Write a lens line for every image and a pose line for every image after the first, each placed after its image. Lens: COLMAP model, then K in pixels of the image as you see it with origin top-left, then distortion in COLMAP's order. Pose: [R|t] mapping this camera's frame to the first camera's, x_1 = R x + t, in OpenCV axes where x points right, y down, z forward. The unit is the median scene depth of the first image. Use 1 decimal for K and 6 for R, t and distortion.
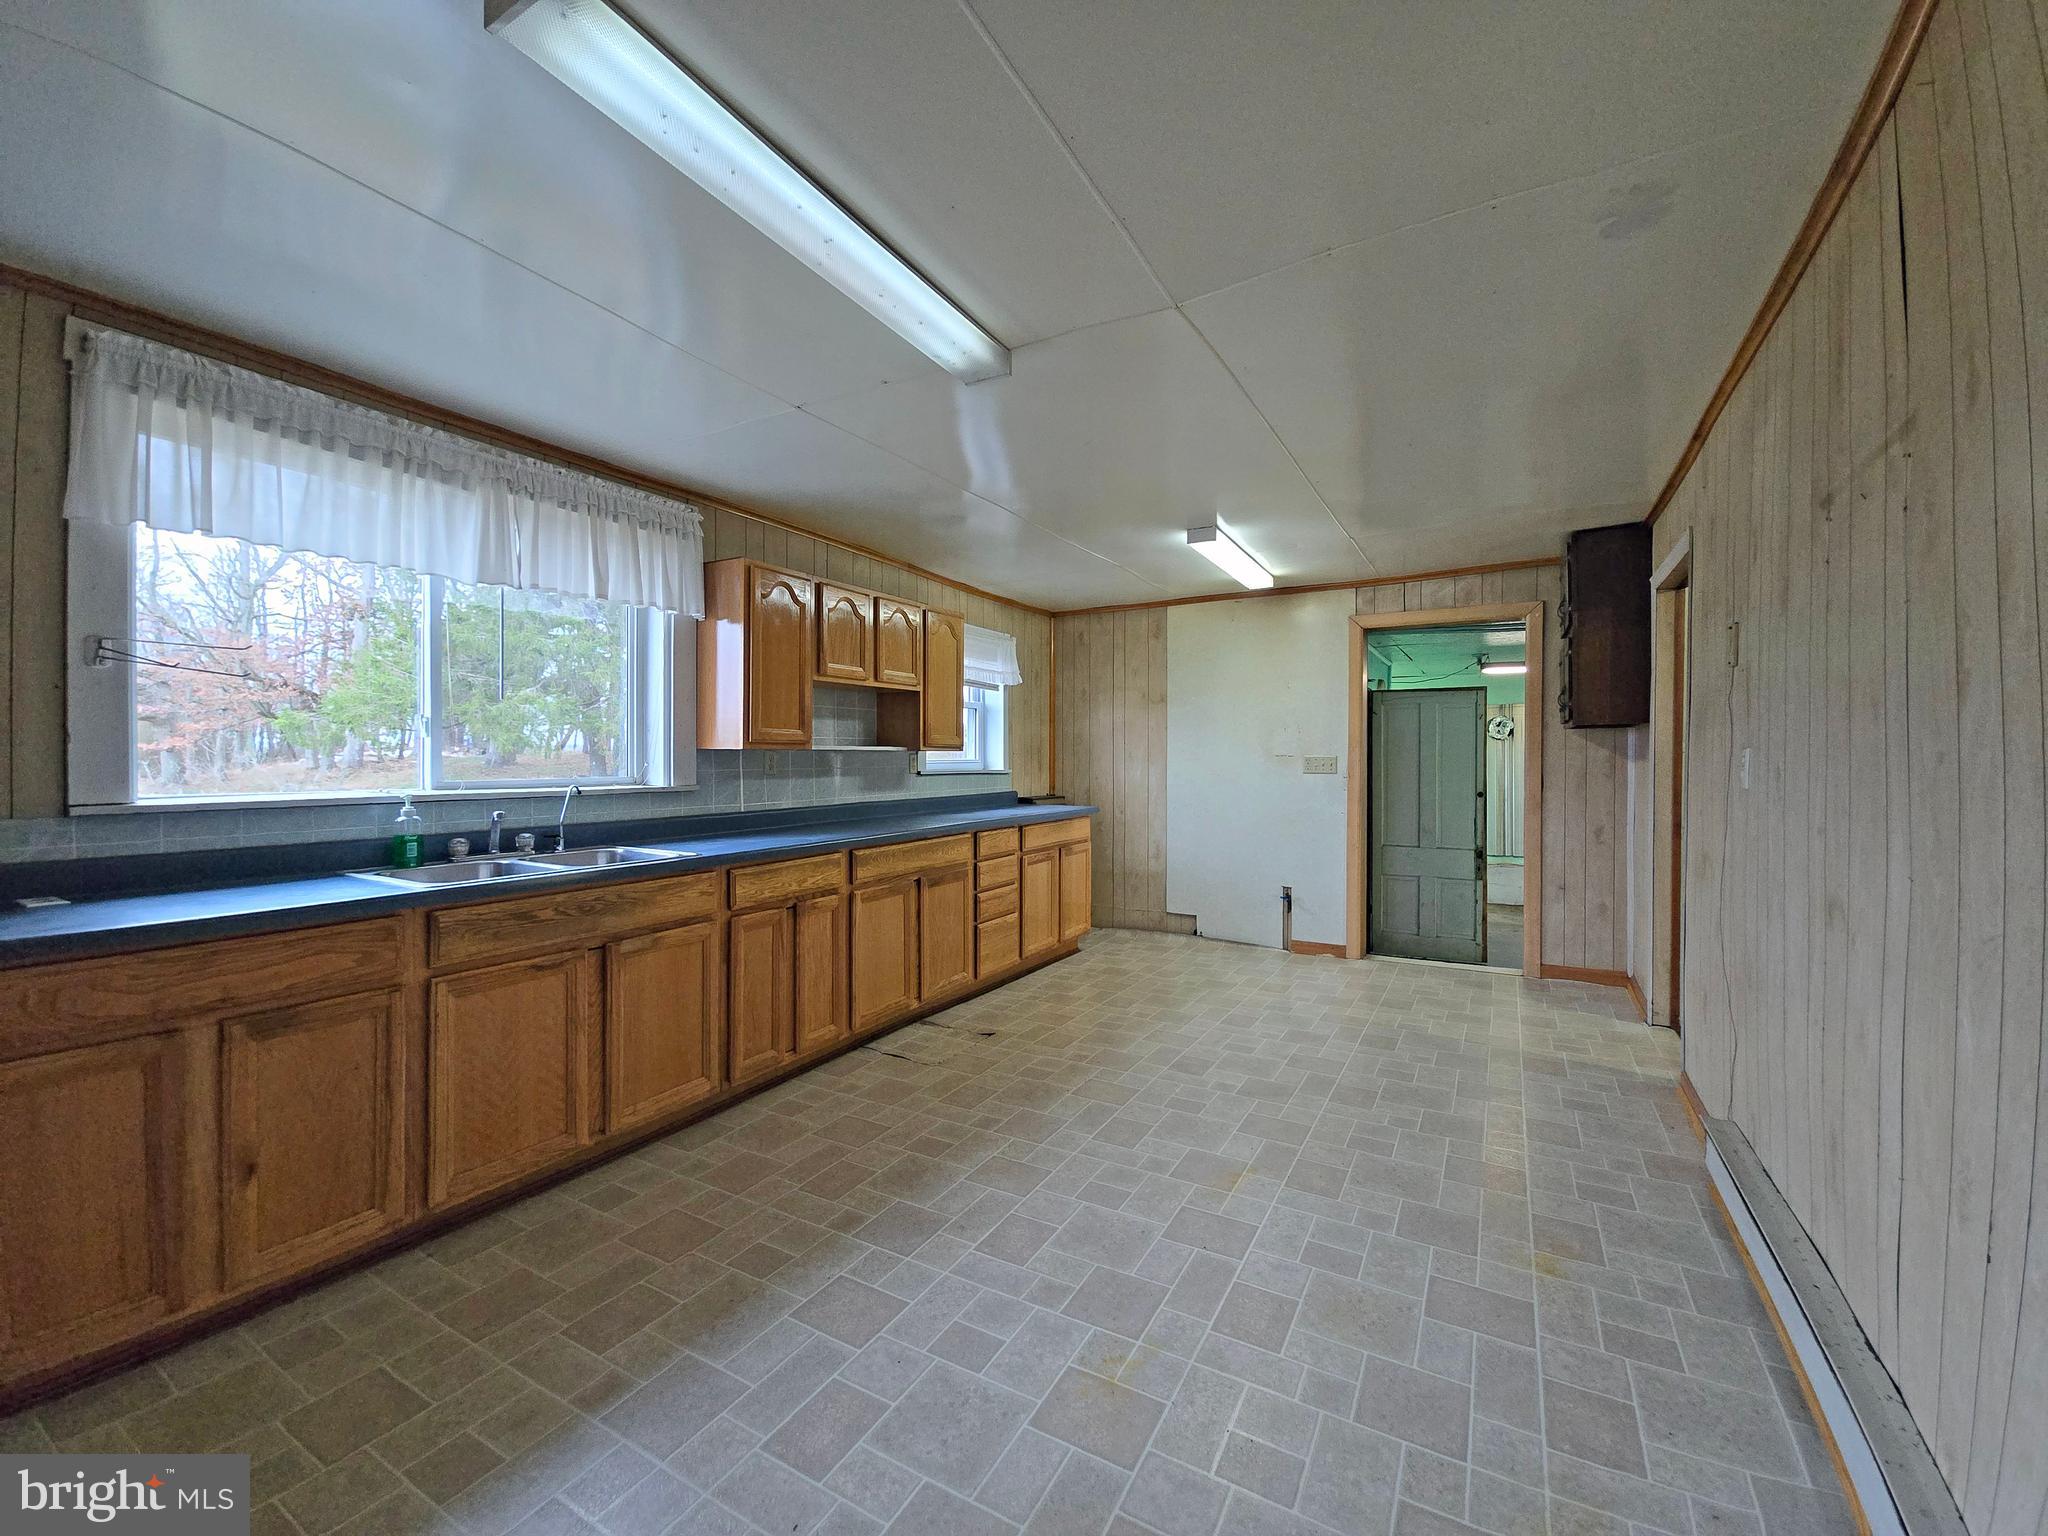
lens RADIAL K [[828.2, 0, 1027.6], [0, 828.2, 760.3], [0, 0, 1]] dist [0.004317, -0.000409]
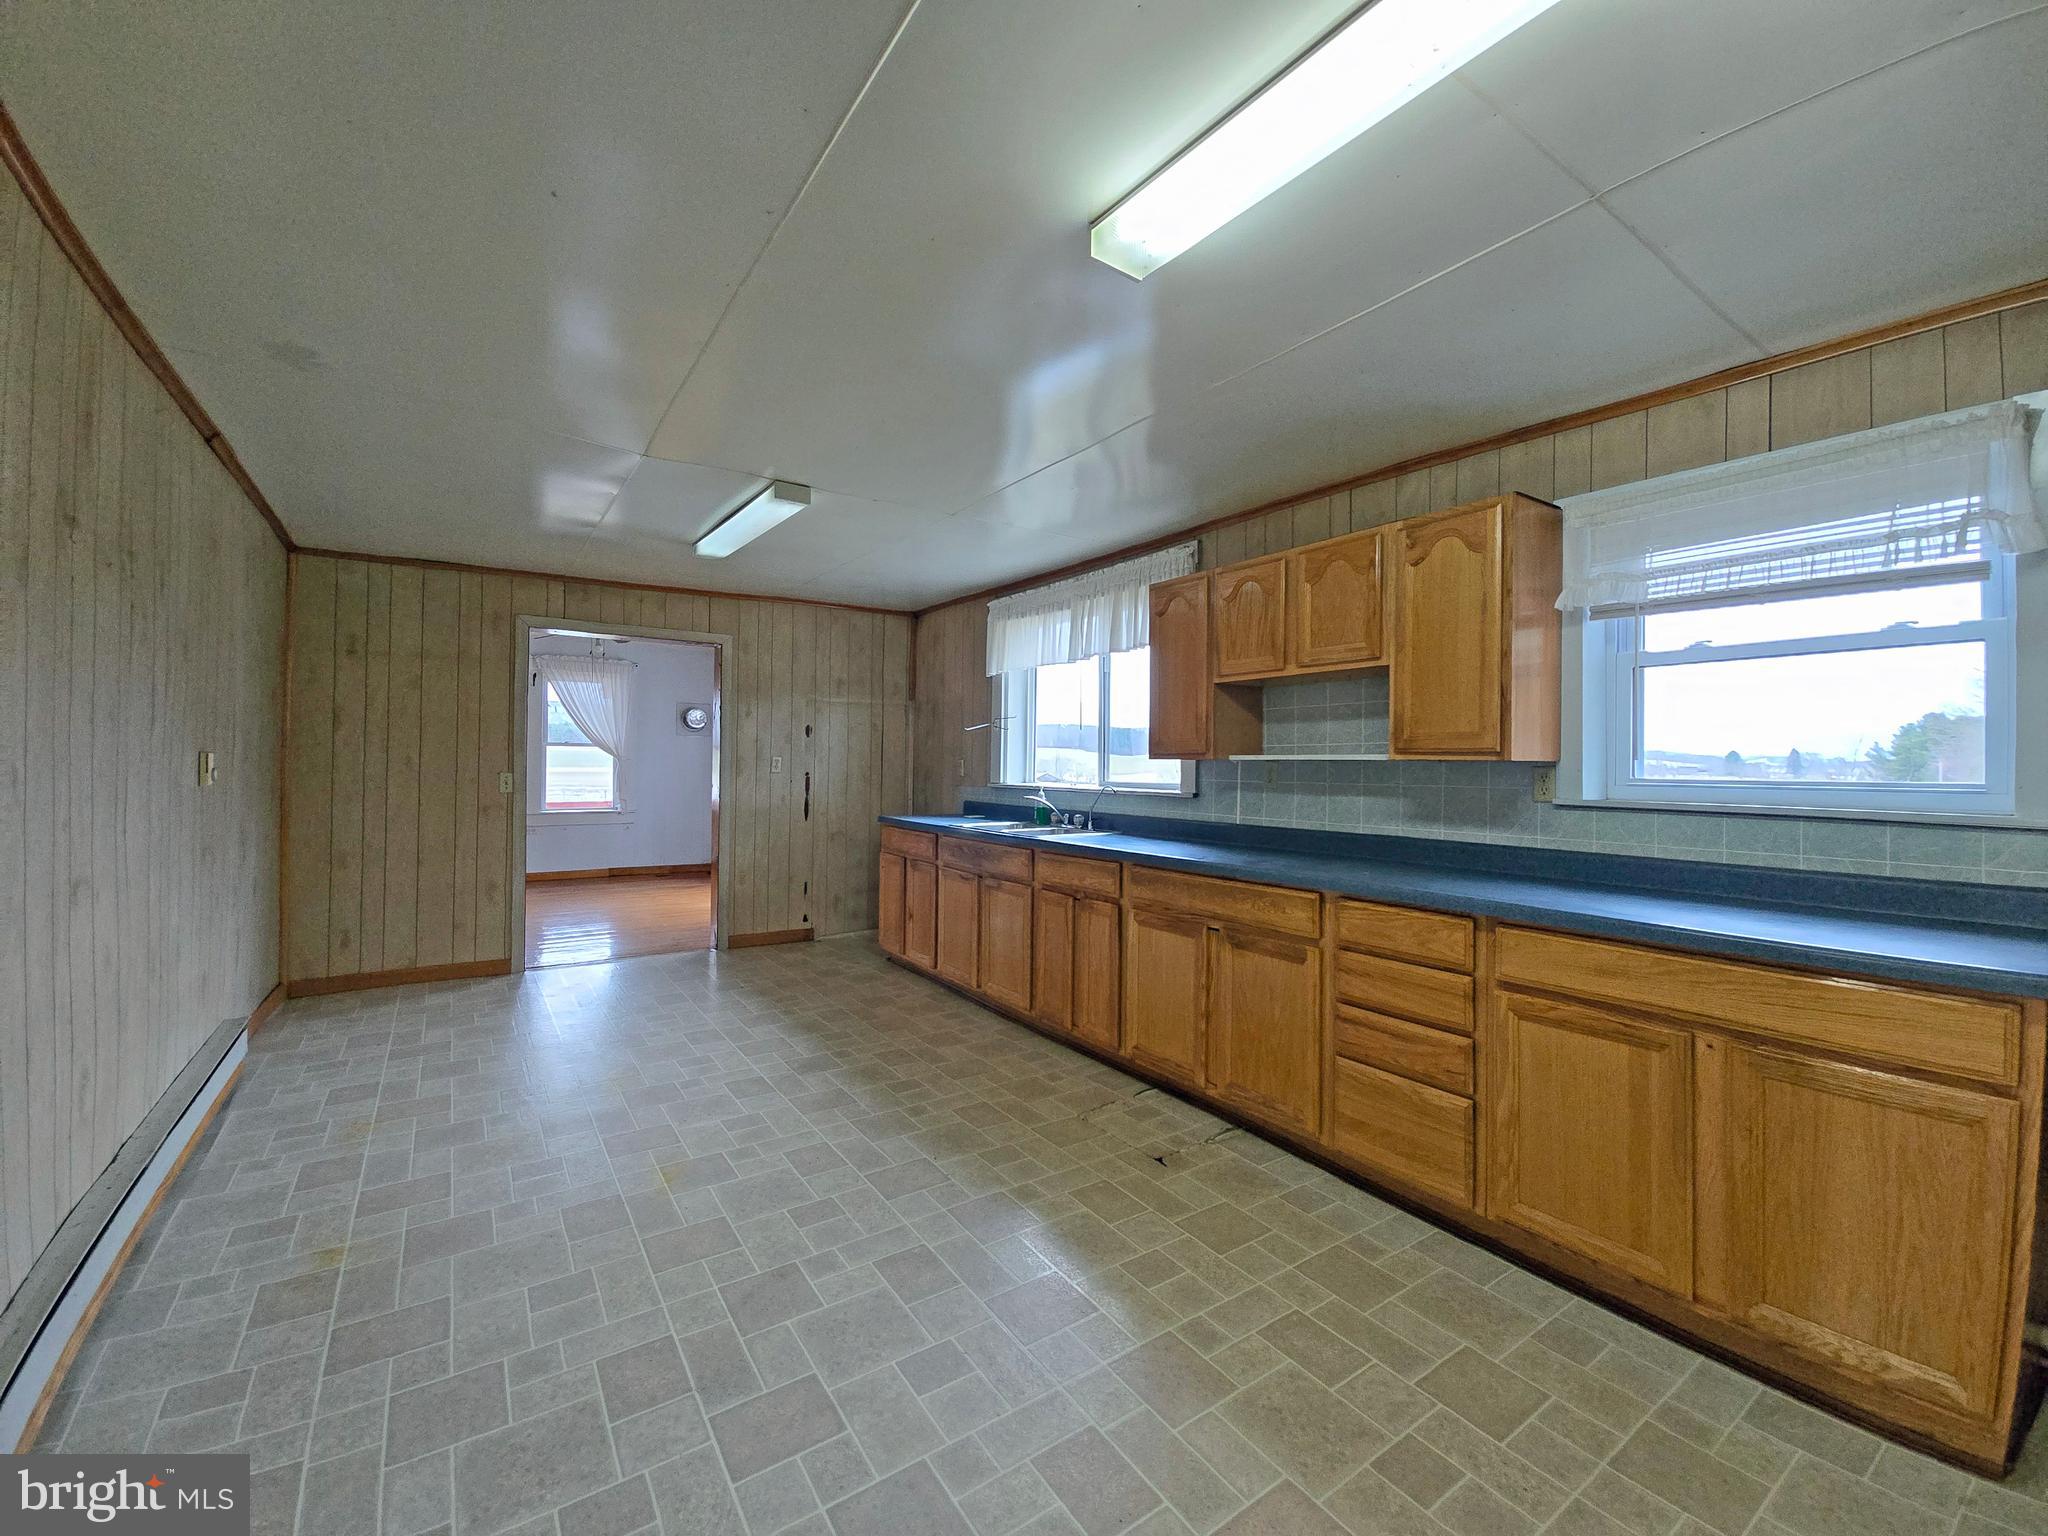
lens RADIAL K [[828.2, 0, 1027.6], [0, 828.2, 760.3], [0, 0, 1]] dist [0.004317, -0.000409]
pose [[-0.430181, -0.009334, -0.902695, 0.784376], [-0.014866, 0.999884, -0.003254, -0.007358], [0.902620, 0.012019, -0.430270, 1.459869]]
